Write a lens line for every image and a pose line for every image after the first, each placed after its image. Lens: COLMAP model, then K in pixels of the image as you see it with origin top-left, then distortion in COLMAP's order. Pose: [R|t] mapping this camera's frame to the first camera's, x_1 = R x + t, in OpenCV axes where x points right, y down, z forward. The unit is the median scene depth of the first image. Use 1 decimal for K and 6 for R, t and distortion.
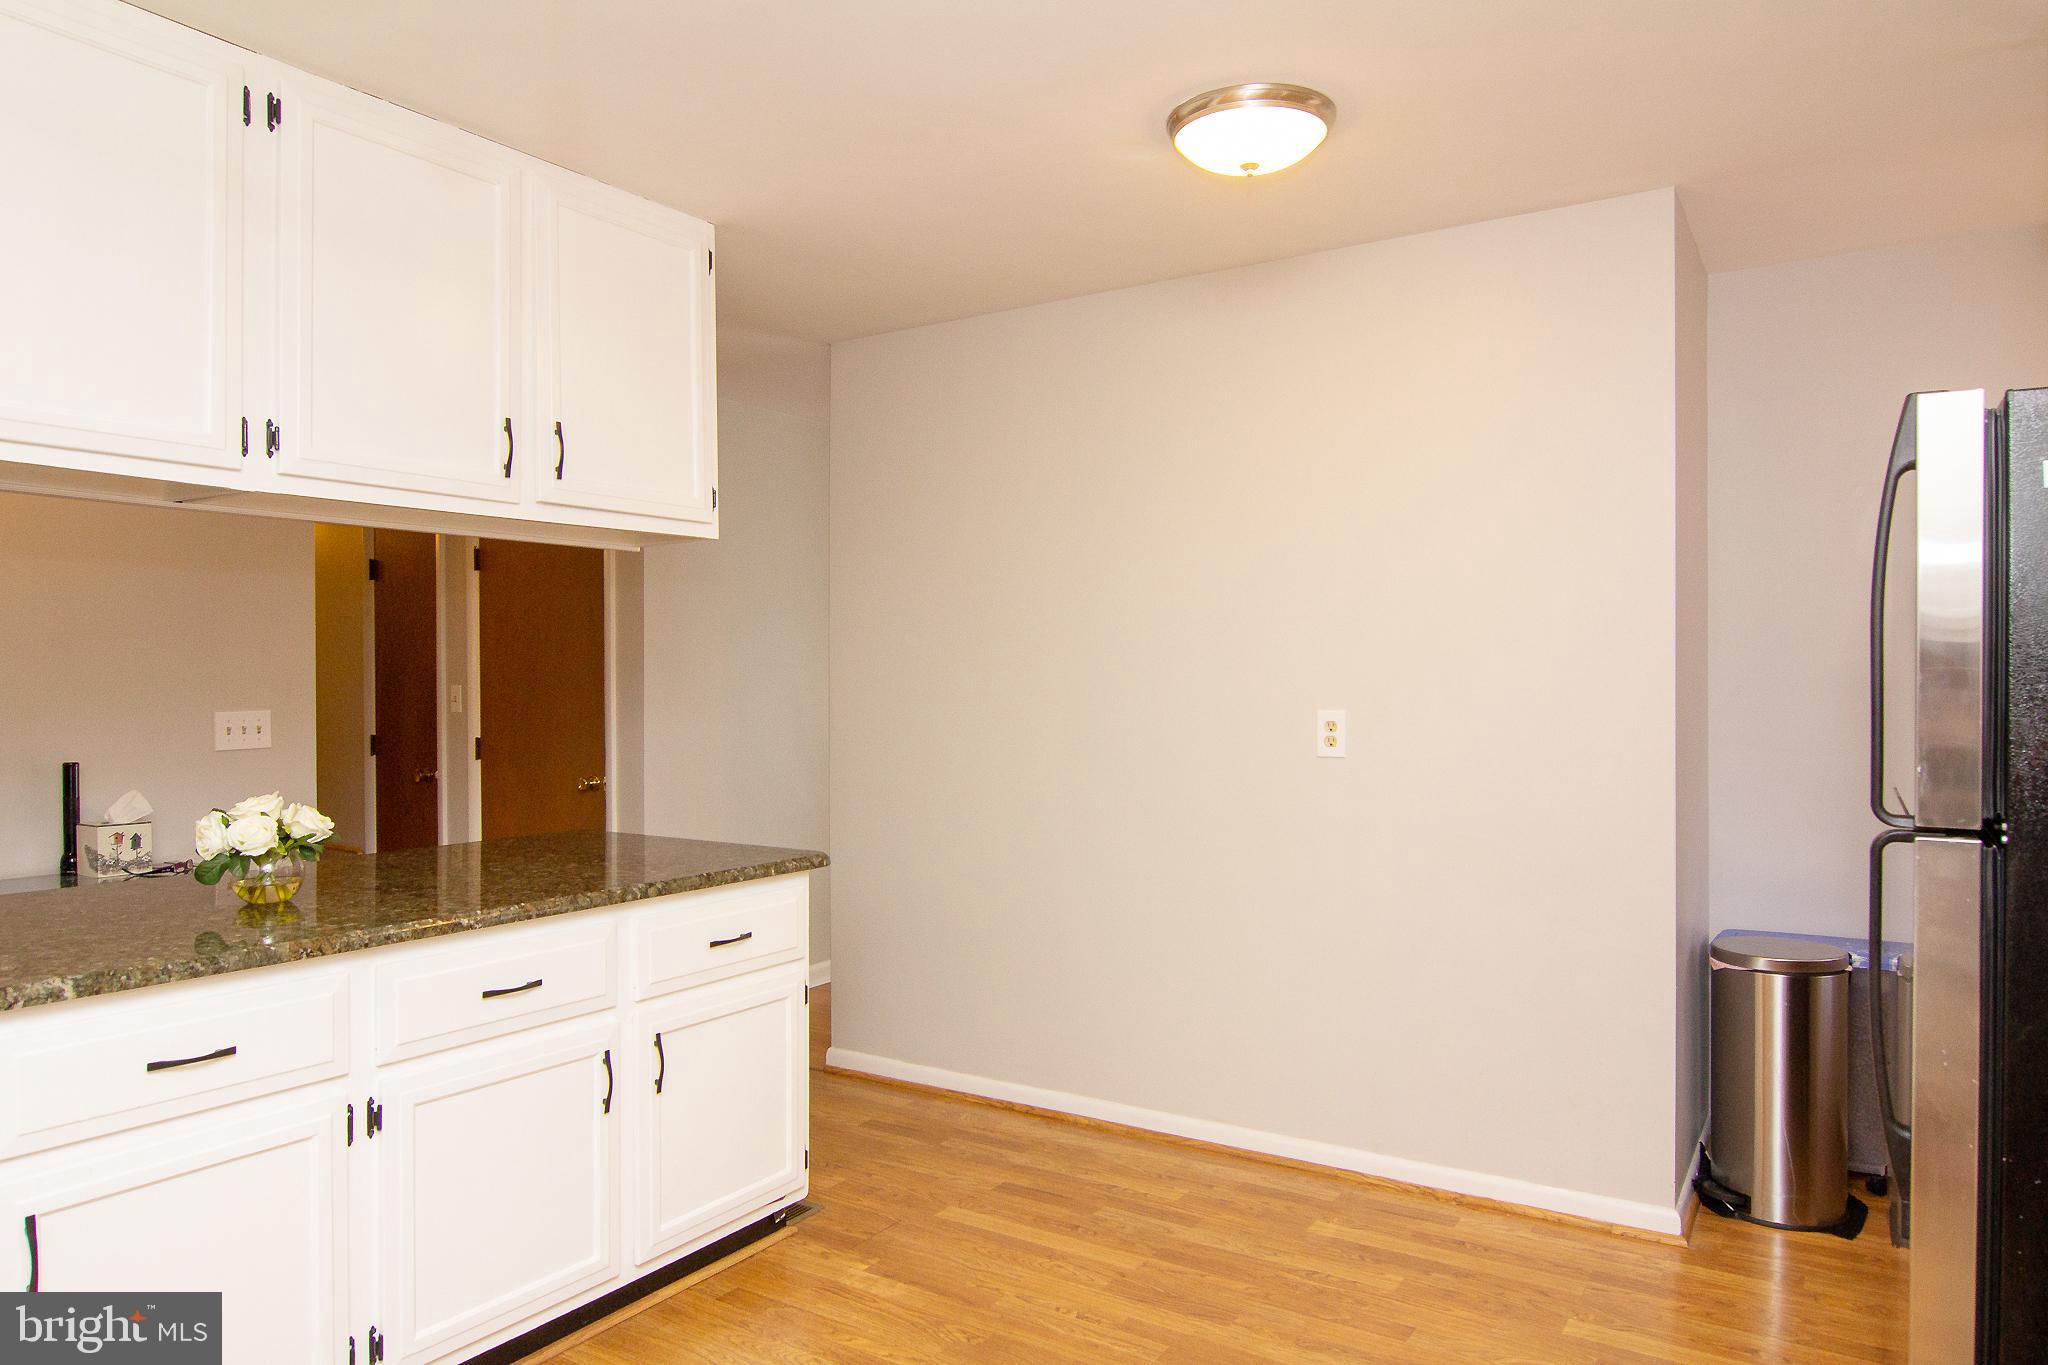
lens RADIAL K [[1344.3, 0, 1019.3], [0, 1344.3, 678.3], [0, 0, 1]] dist [-0.001957, -0.003597]
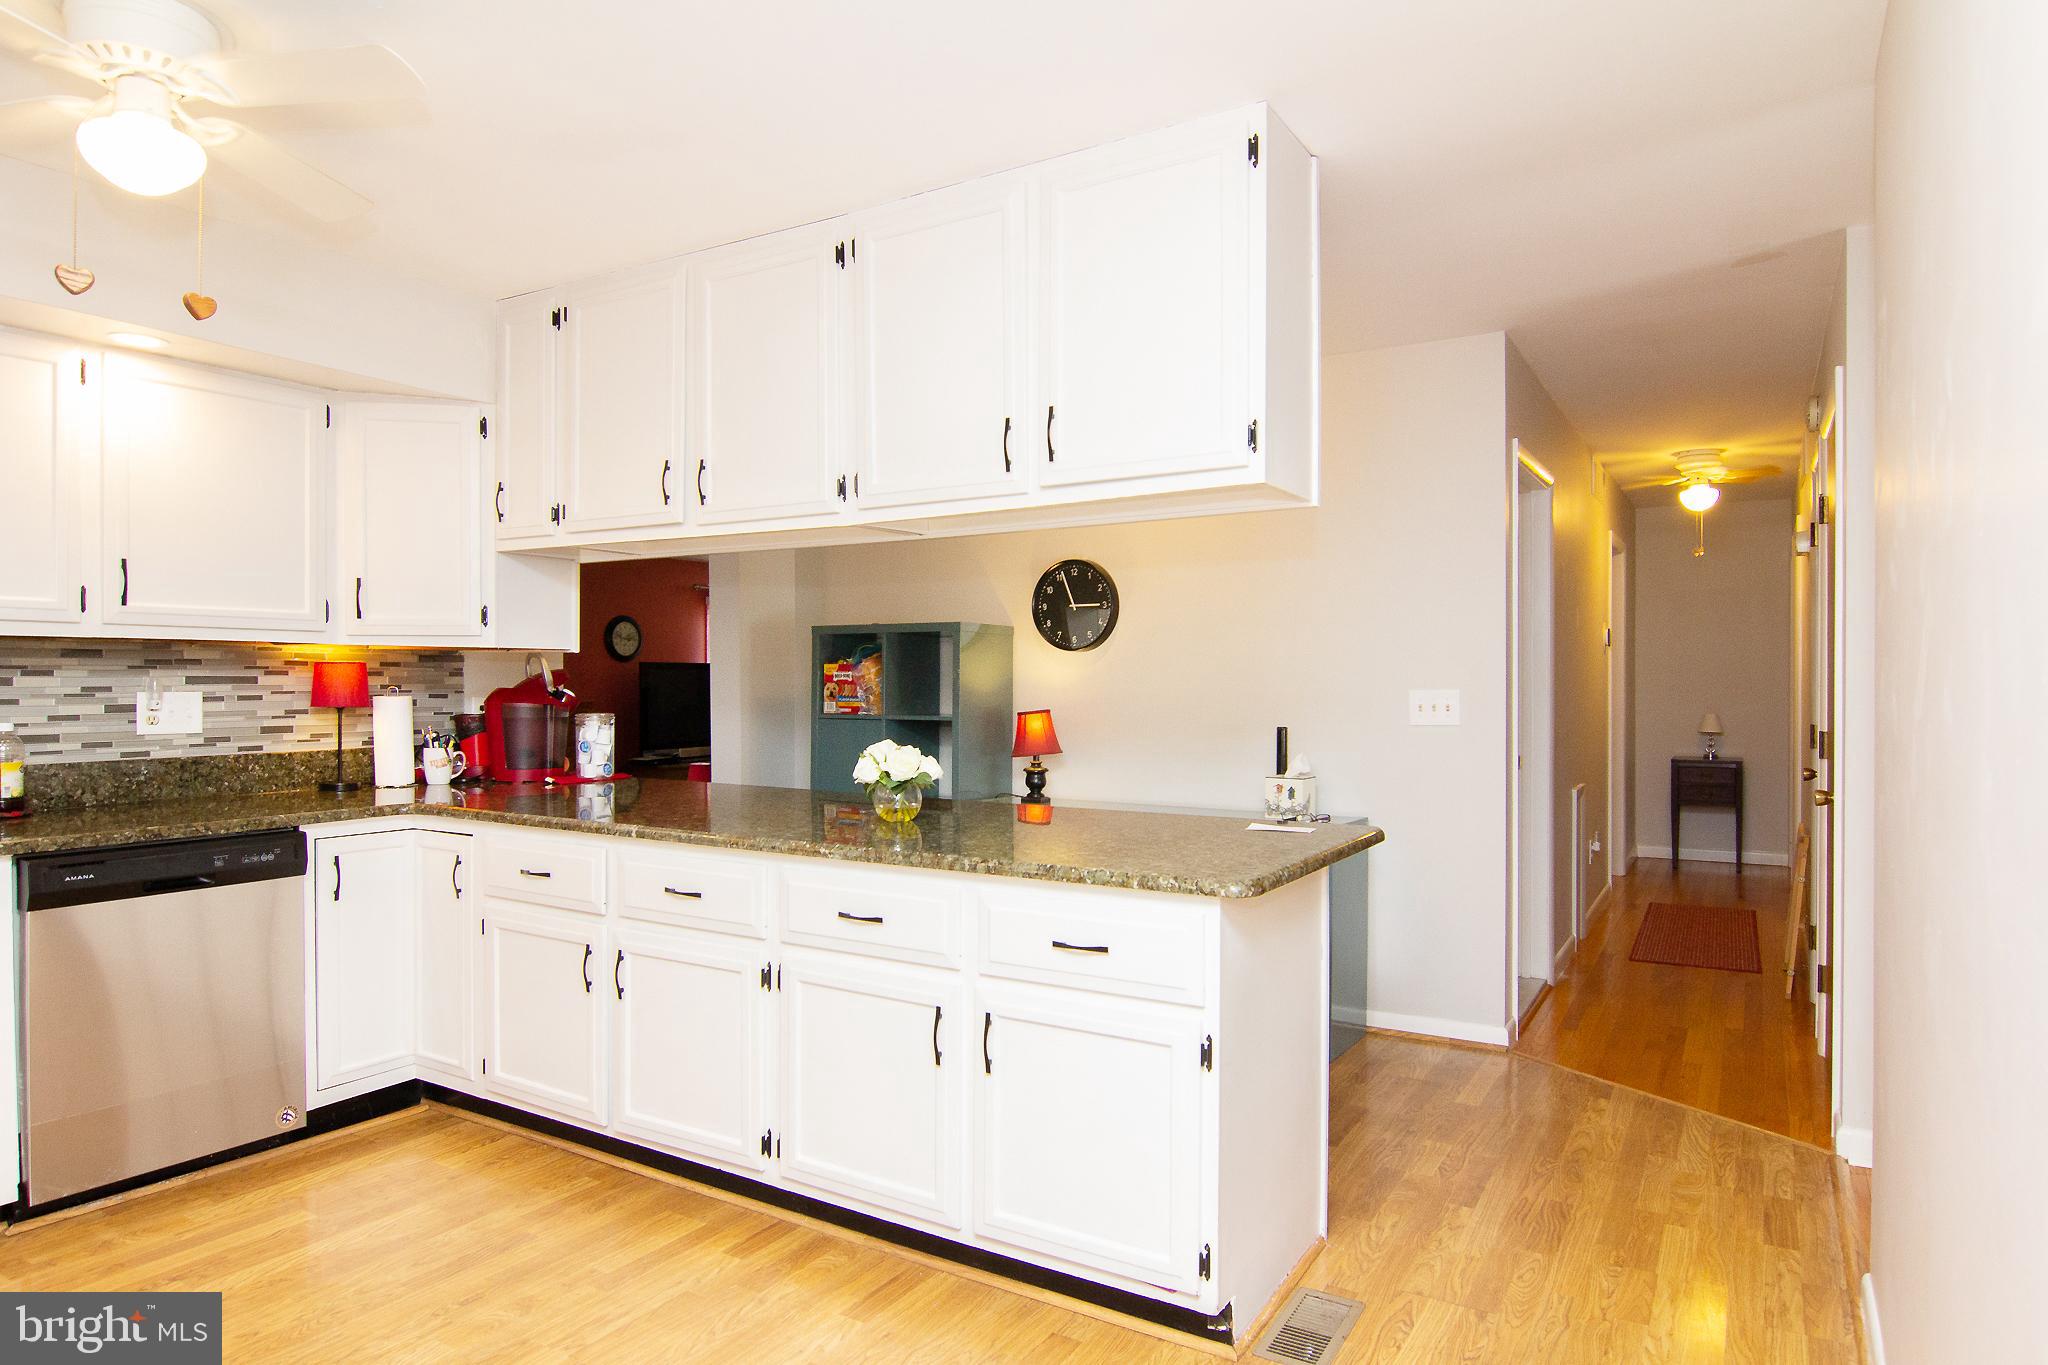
lens RADIAL K [[1207.8, 0, 1027.7], [0, 1207.8, 682.7], [0, 0, 1]] dist [-0.008759, -0.010992]
pose [[0.027903, 0.006966, -0.999586, 0.604051], [0.003526, 0.999969, 0.007067, 0.015521], [0.999604, -0.003722, 0.027878, 0.986312]]
